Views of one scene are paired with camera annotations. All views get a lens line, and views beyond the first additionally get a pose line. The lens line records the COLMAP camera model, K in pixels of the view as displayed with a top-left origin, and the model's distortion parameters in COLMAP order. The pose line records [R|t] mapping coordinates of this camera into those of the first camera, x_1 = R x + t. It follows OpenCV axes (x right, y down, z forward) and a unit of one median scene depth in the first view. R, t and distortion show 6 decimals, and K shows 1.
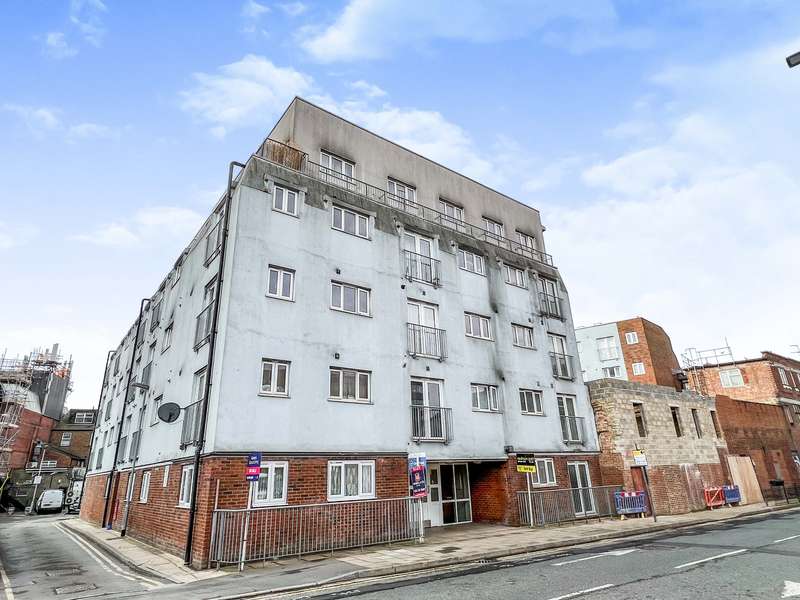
lens RADIAL K [[468.4, 0, 400.0], [0, 468.4, 300.0], [0, 0, 1]] dist [0.000721, 0.000293]
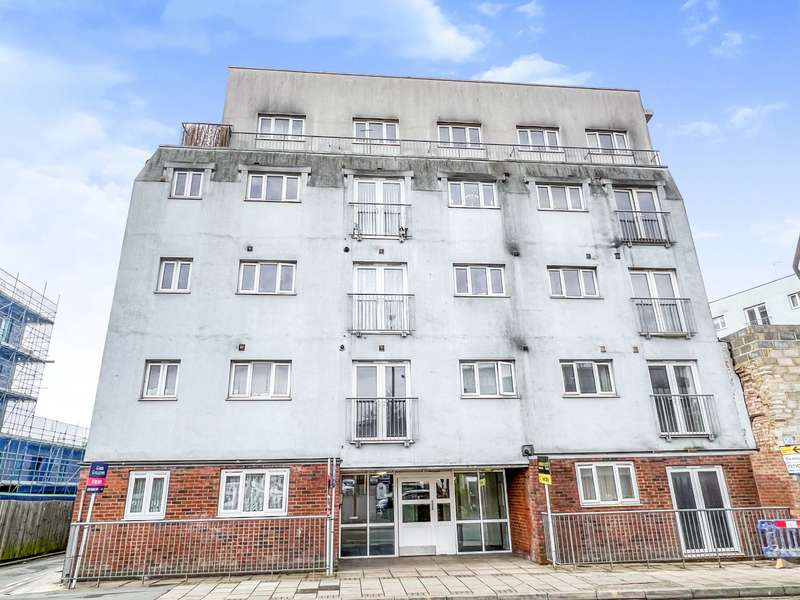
lens RADIAL K [[505.6, 0, 399.9], [0, 505.6, 311.1], [0, 0, 1]] dist [-0.001543, -0.001253]
pose [[0.852172, -0.158808, -0.498581, 0.462620], [0.177939, 0.983998, -0.009290, 0.092458], [0.492078, -0.080800, 0.866793, 0.284876]]
